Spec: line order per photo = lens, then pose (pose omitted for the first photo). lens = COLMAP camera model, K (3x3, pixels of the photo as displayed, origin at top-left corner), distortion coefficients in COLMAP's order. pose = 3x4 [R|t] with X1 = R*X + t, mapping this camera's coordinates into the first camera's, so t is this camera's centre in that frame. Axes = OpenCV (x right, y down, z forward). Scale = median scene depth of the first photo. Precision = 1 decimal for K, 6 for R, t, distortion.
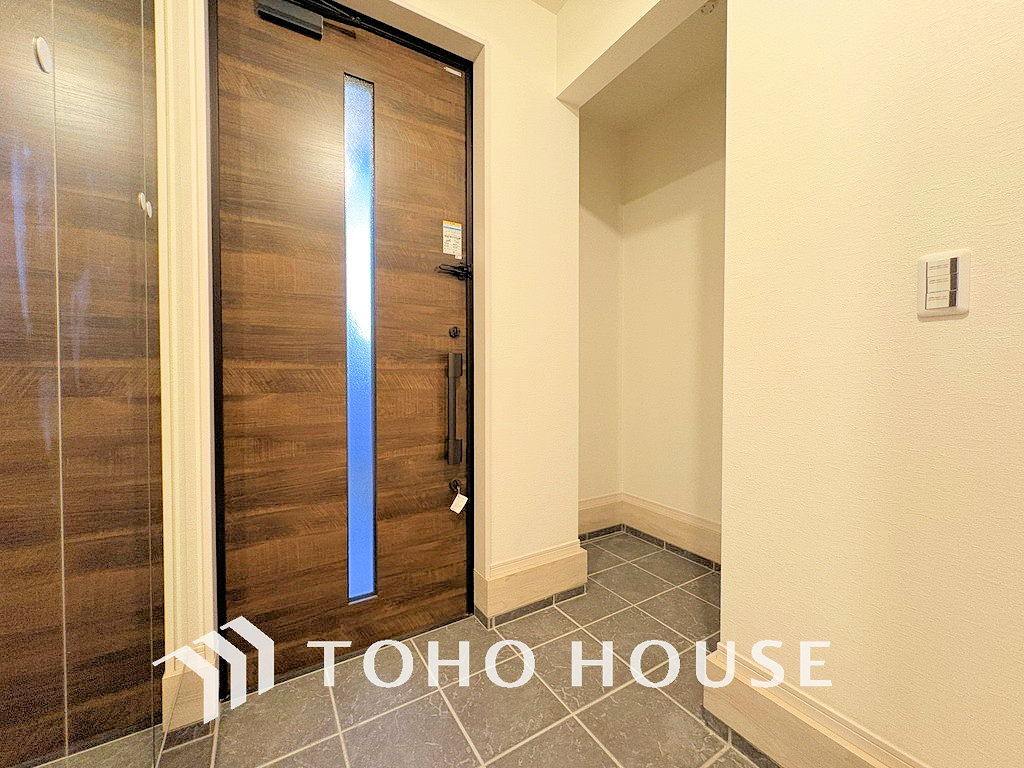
lens RADIAL K [[407.4, 0, 512.0], [0, 407.4, 384.0], [0, 0, 1]] dist [-0.000388, 0.000217]
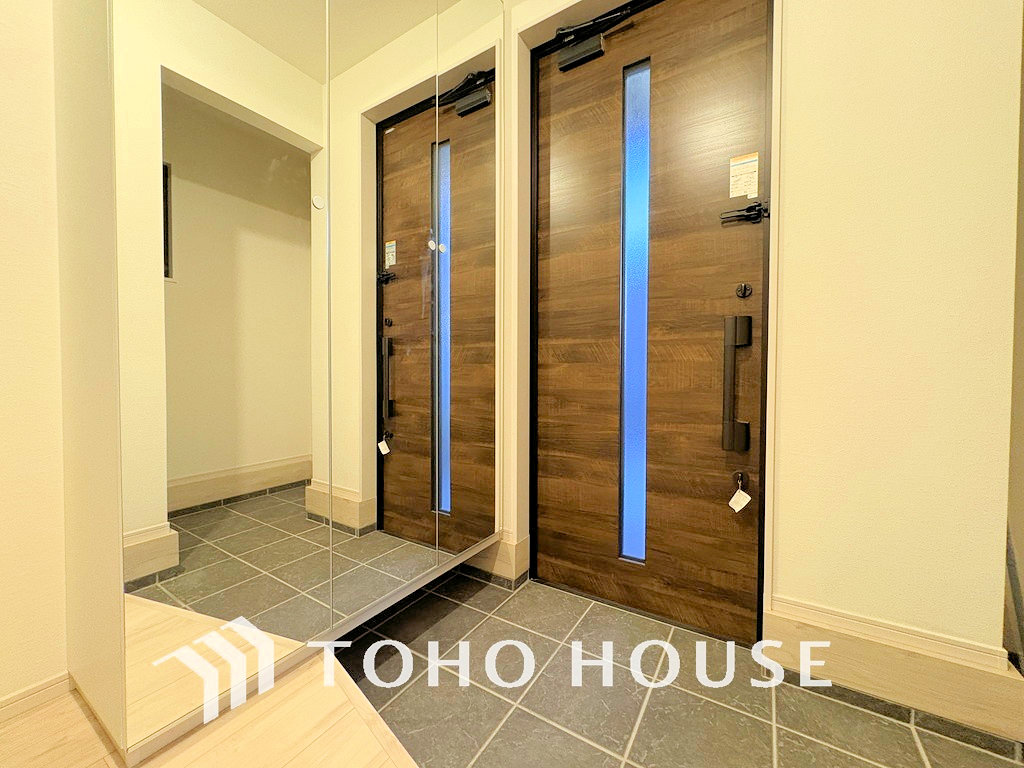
lens RADIAL K [[407.4, 0, 512.0], [0, 407.4, 384.0], [0, 0, 1]] dist [-0.000388, 0.000217]
pose [[0.442803, 0.028412, -0.896168, 0.418837], [-0.024265, 0.999511, 0.019699, 0.058133], [0.896290, 0.013022, 0.443277, 0.246208]]
